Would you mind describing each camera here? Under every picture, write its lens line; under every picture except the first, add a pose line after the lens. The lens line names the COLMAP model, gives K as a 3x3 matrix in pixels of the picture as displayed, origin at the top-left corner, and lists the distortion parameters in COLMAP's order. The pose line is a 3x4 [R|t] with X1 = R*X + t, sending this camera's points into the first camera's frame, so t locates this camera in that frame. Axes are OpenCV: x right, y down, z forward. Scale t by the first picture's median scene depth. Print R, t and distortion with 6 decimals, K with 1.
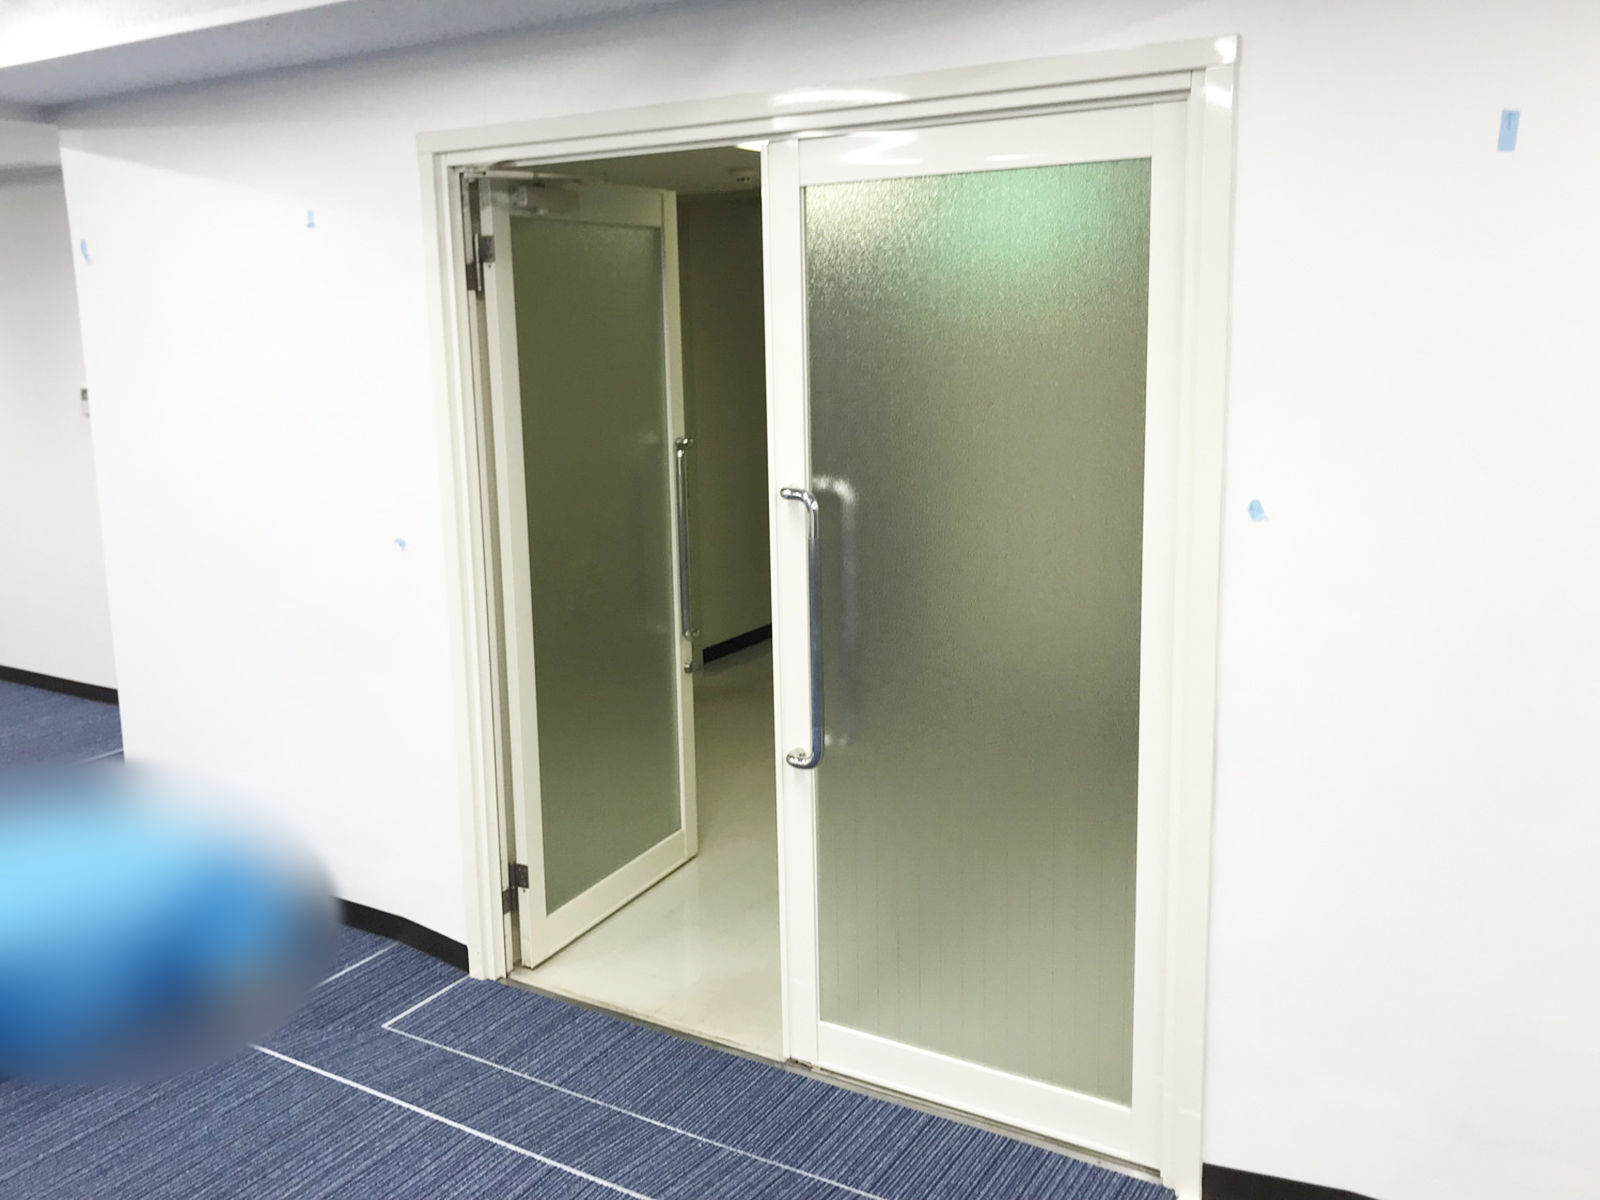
lens RADIAL K [[1420.9, 0, 800.0], [0, 1420.9, 600.0], [0, 0, 1]] dist [-0.001390, 0.000666]
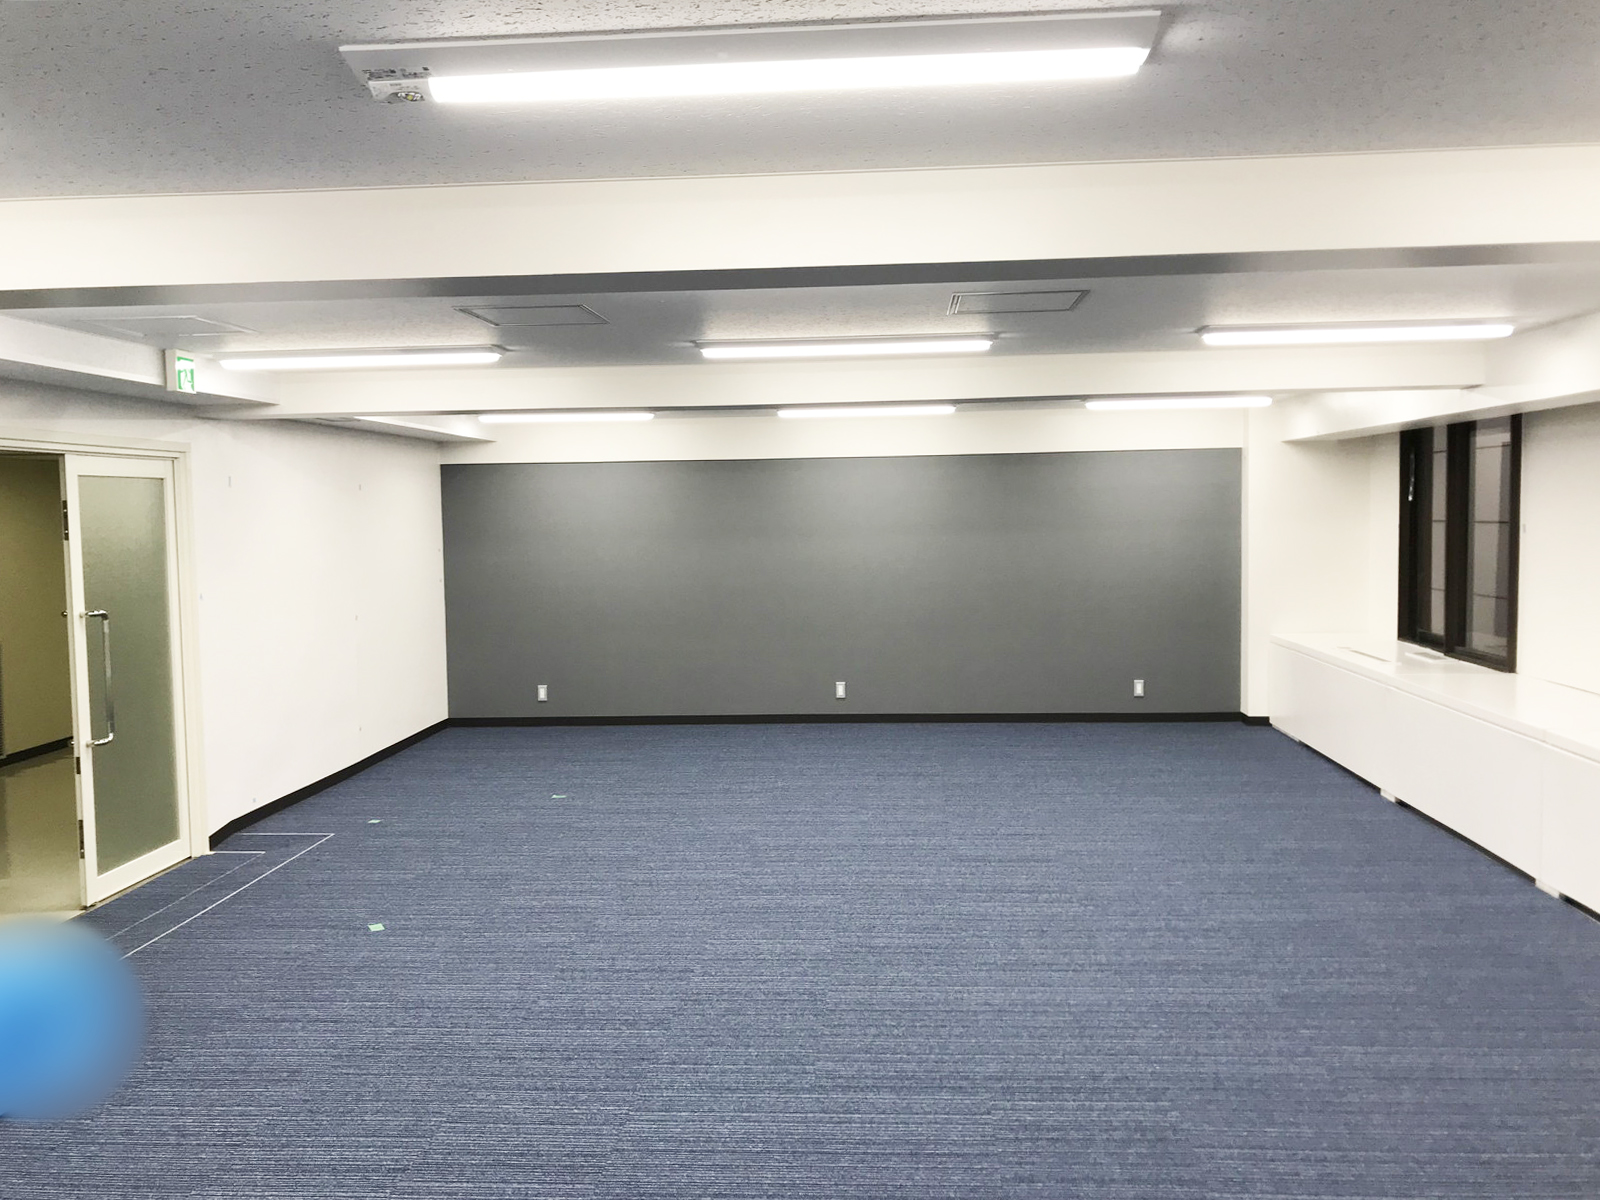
lens RADIAL K [[1420.9, 0, 800.0], [0, 1420.9, 600.0], [0, 0, 1]] dist [-0.001390, 0.000666]
pose [[-0.447664, -0.036975, 0.893437, -1.995727], [0.205526, 0.968141, 0.143048, -0.150223], [-0.870262, 0.247662, -0.425803, 0.801659]]
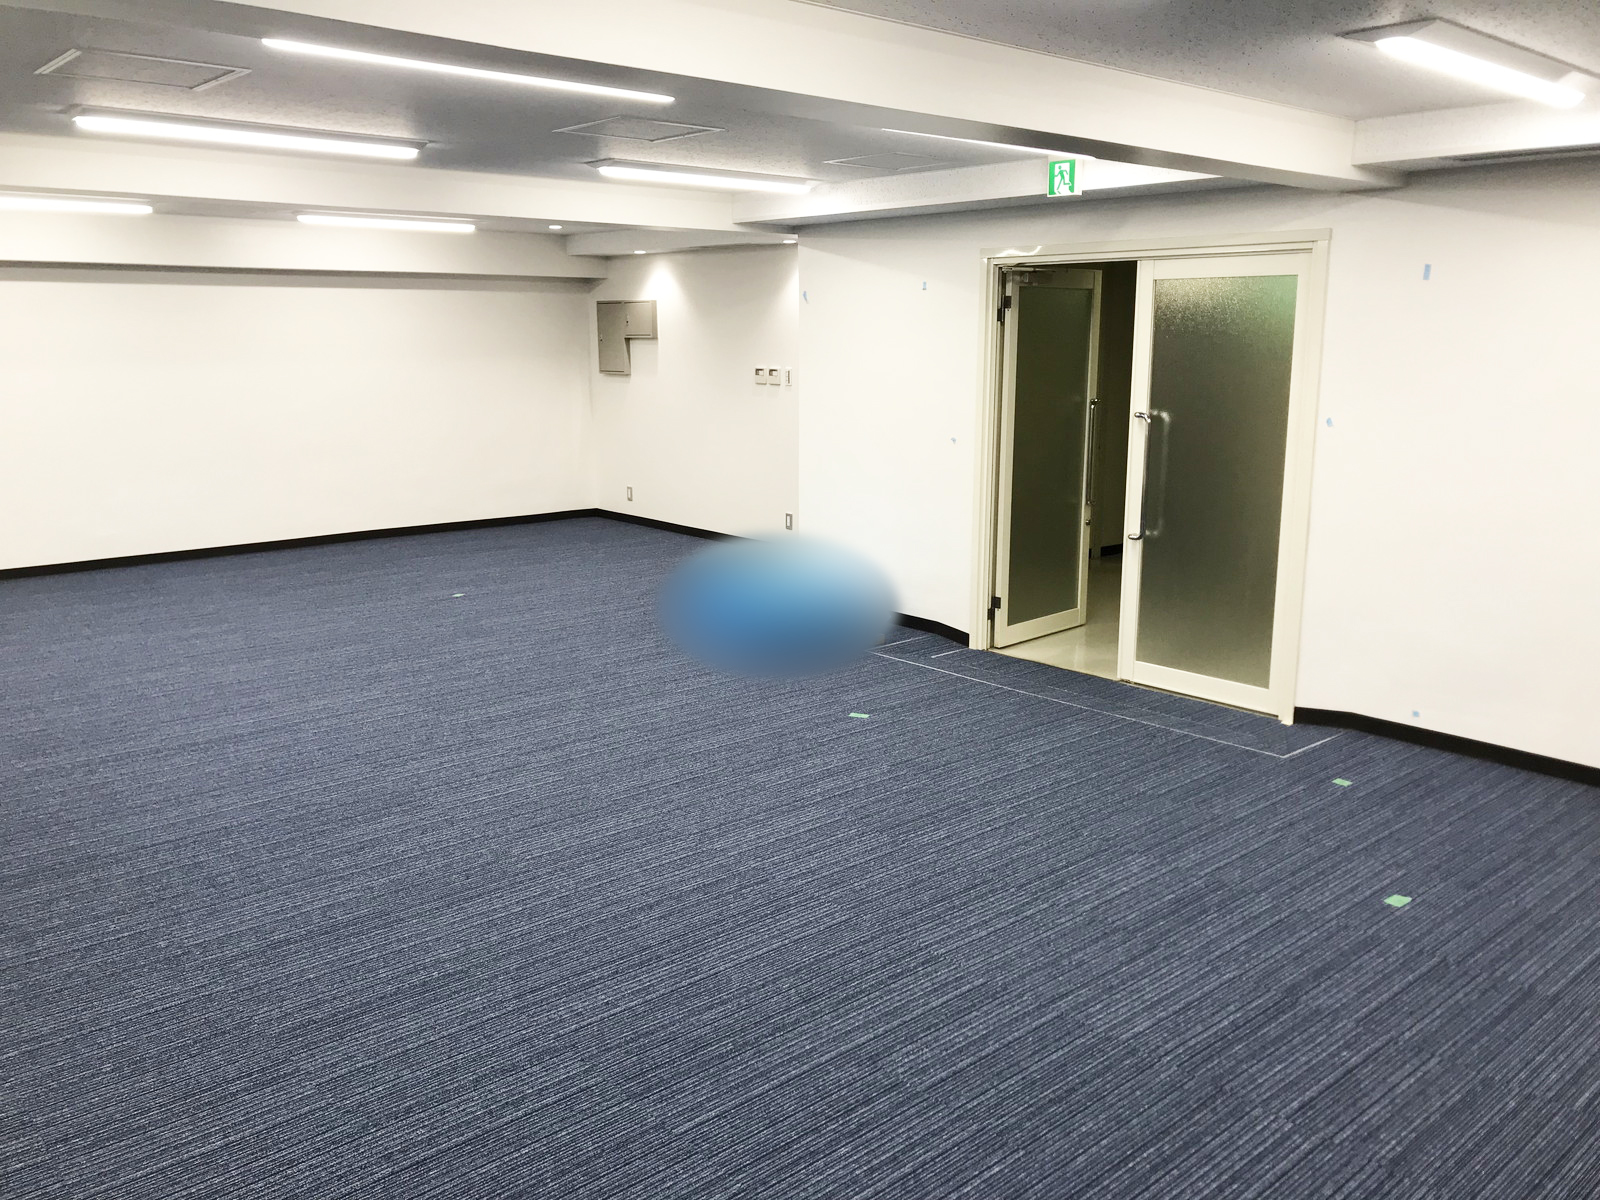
lens RADIAL K [[1308.2, 0, 805.1], [0, 1308.2, 571.9], [0, 0, 1]] dist [-0.040335, 0.009349]
pose [[0.951513, 0.078664, -0.297381, 0.105783], [-0.084362, 0.996415, -0.006357, 0.196254], [0.295815, 0.031136, 0.954738, -0.954832]]
